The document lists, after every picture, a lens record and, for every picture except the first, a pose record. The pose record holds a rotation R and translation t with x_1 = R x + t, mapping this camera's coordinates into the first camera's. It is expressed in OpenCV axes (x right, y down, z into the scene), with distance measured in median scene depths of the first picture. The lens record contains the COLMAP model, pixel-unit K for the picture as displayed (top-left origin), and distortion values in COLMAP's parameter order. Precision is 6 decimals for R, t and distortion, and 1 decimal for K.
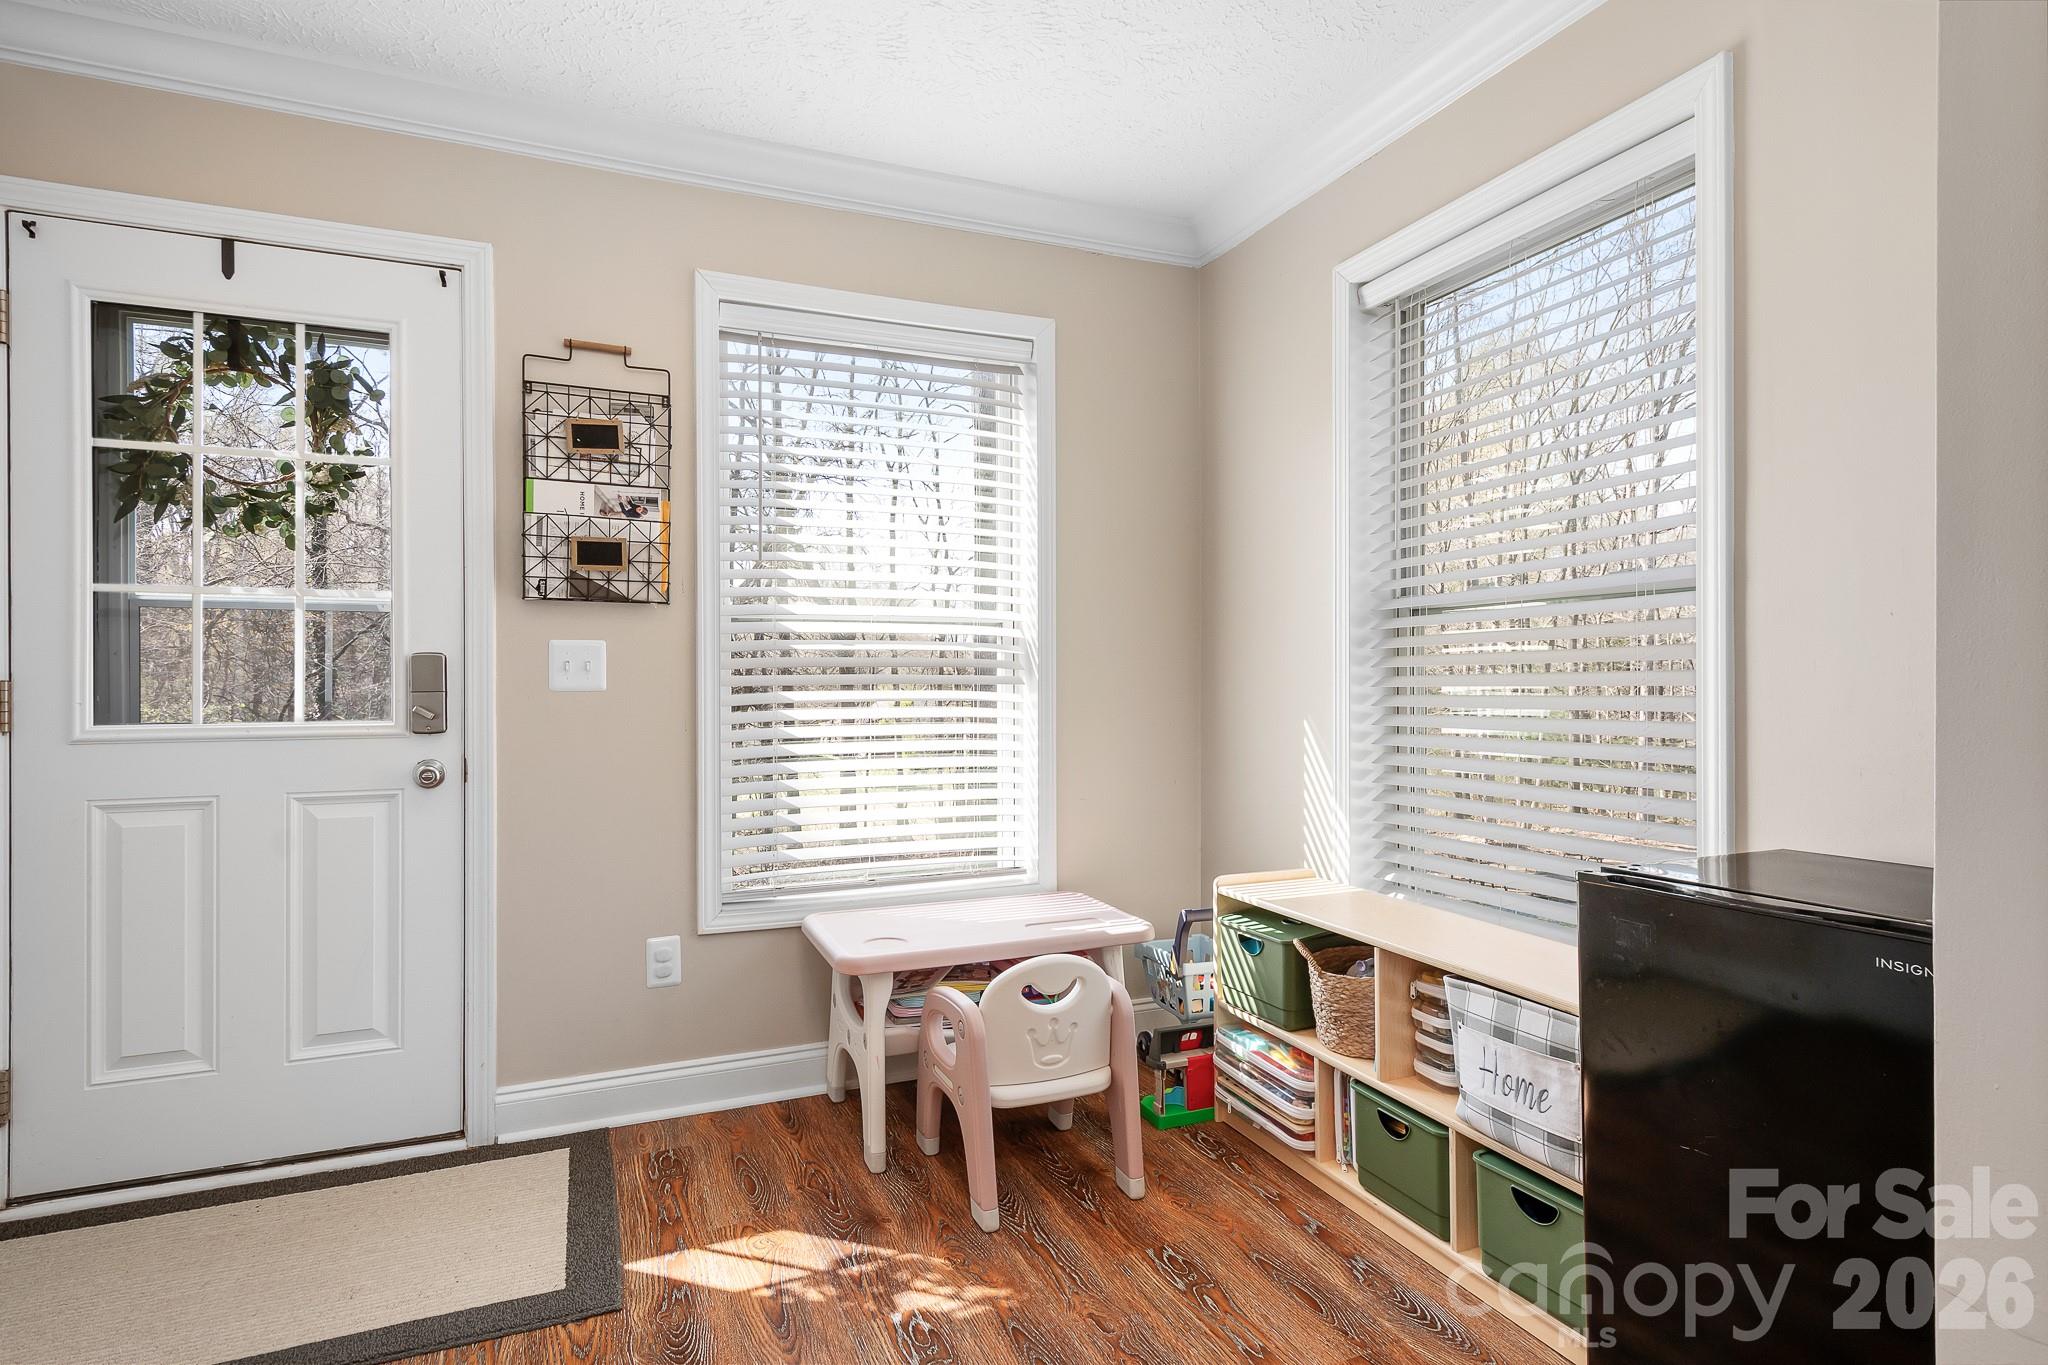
lens RADIAL K [[1044.2, 0, 1024.9], [0, 1044.2, 690.8], [0, 0, 1]] dist [0.005727, 0.001570]
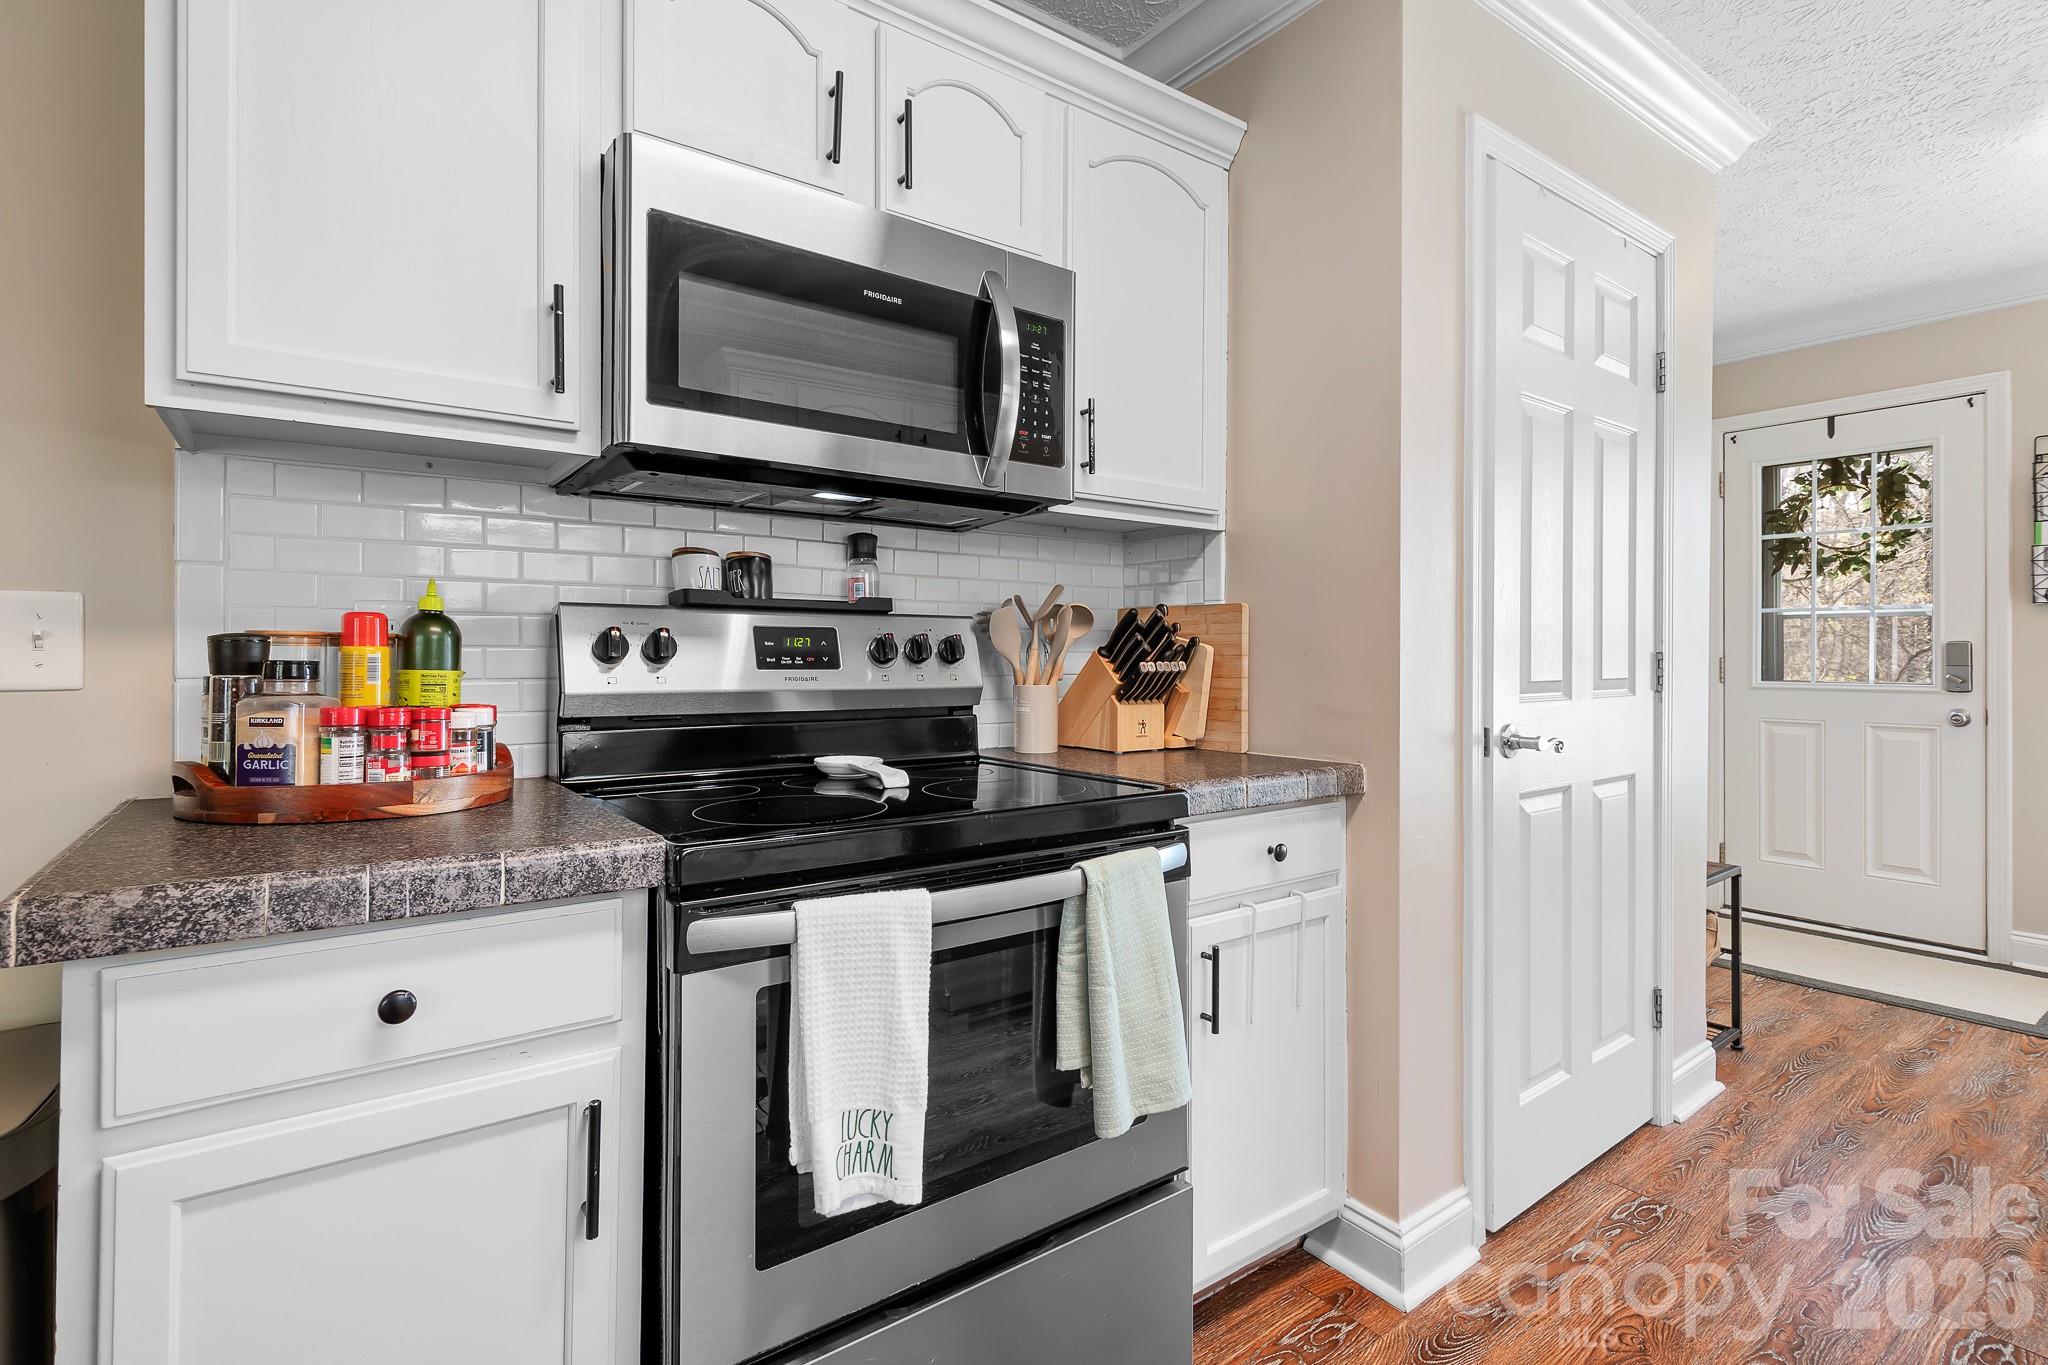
lens RADIAL K [[965.8, 0, 1024.8], [0, 965.8, 643.4], [0, 0, 1]] dist [0.000291, -0.000174]
pose [[0.196058, -0.009706, -0.980544, 0.590459], [-0.011224, 0.999863, -0.012142, 0.000679], [0.980528, 0.013386, 0.195922, -0.677829]]
